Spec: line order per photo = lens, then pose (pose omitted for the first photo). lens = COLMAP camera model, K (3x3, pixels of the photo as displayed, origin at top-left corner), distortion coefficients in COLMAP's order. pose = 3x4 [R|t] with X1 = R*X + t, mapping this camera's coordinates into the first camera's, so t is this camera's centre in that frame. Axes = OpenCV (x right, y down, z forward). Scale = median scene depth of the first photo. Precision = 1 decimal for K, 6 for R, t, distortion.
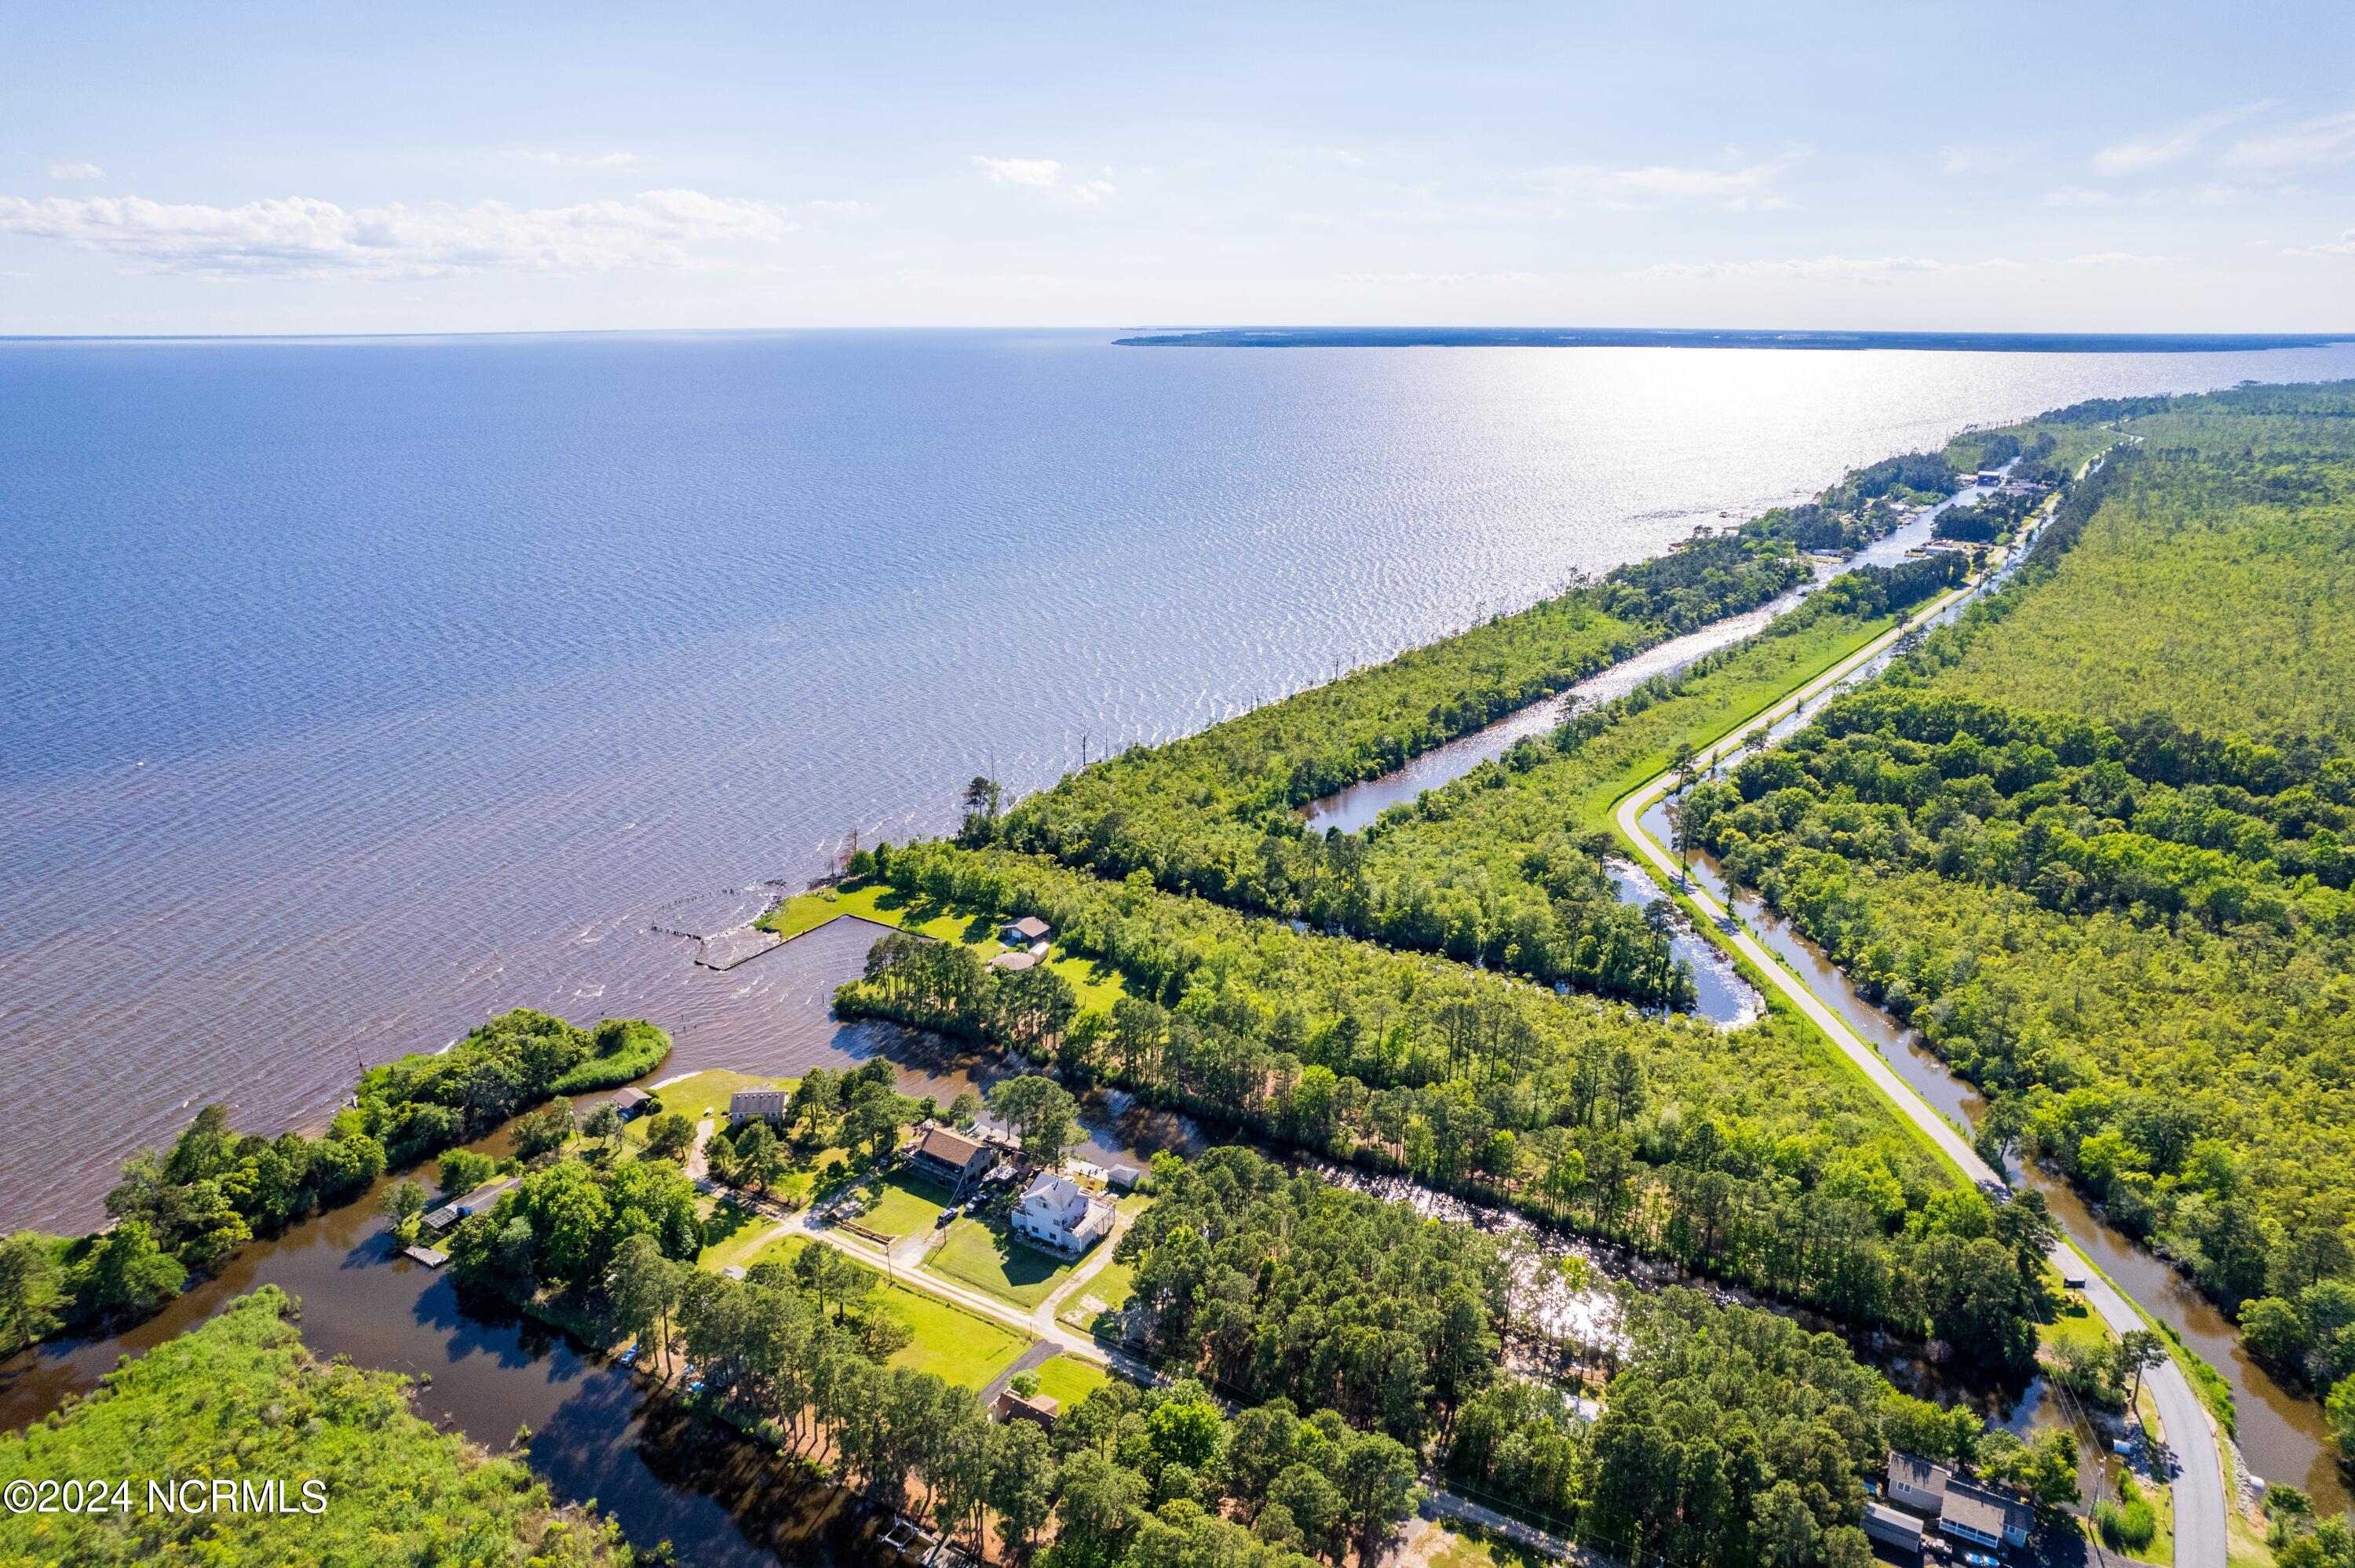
lens RADIAL K [[1511.3, 0, 1185.4], [0, 1511.3, 784.0], [0, 0, 1]] dist [-0.068662, 0.062854]
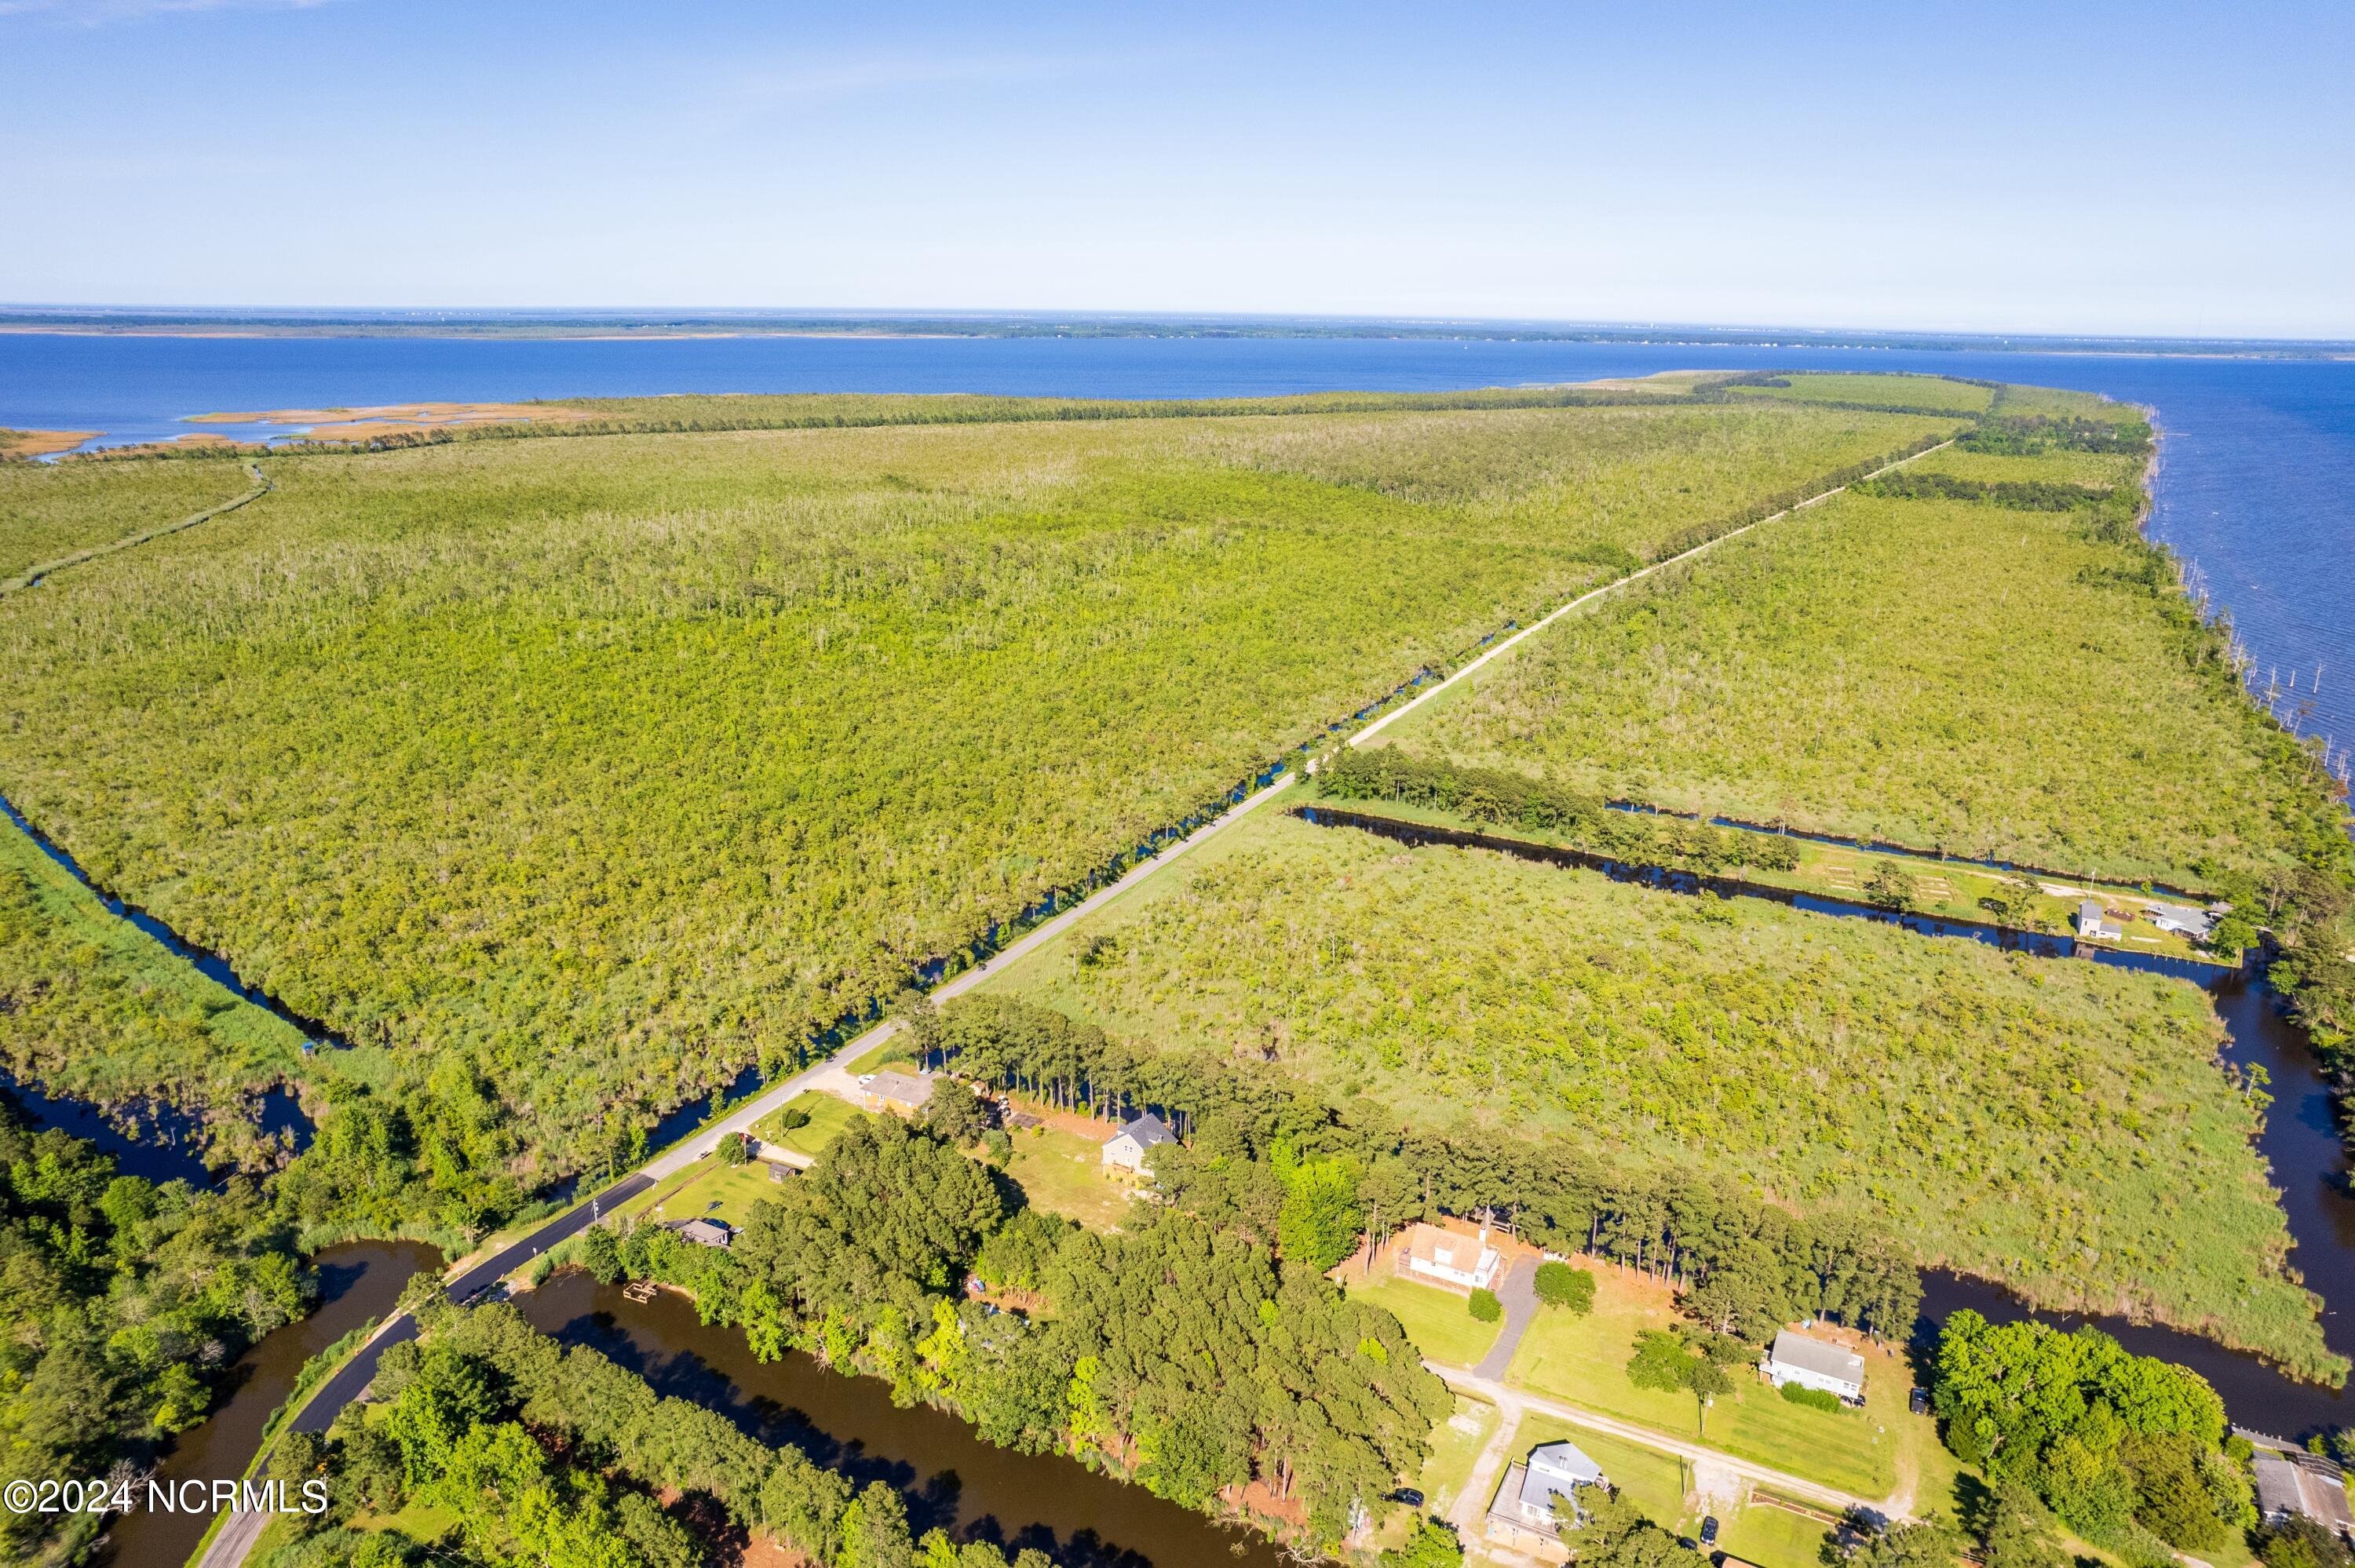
lens RADIAL K [[1564.2, 0, 1166.2], [0, 1564.2, 758.3], [0, 0, 1]] dist [-0.043220, 0.003971]
pose [[-0.997183, 0.005469, -0.074807, 0.129439], [-0.036925, 0.832315, 0.553071, -0.345773], [0.065288, 0.554275, -0.829769, 1.091716]]
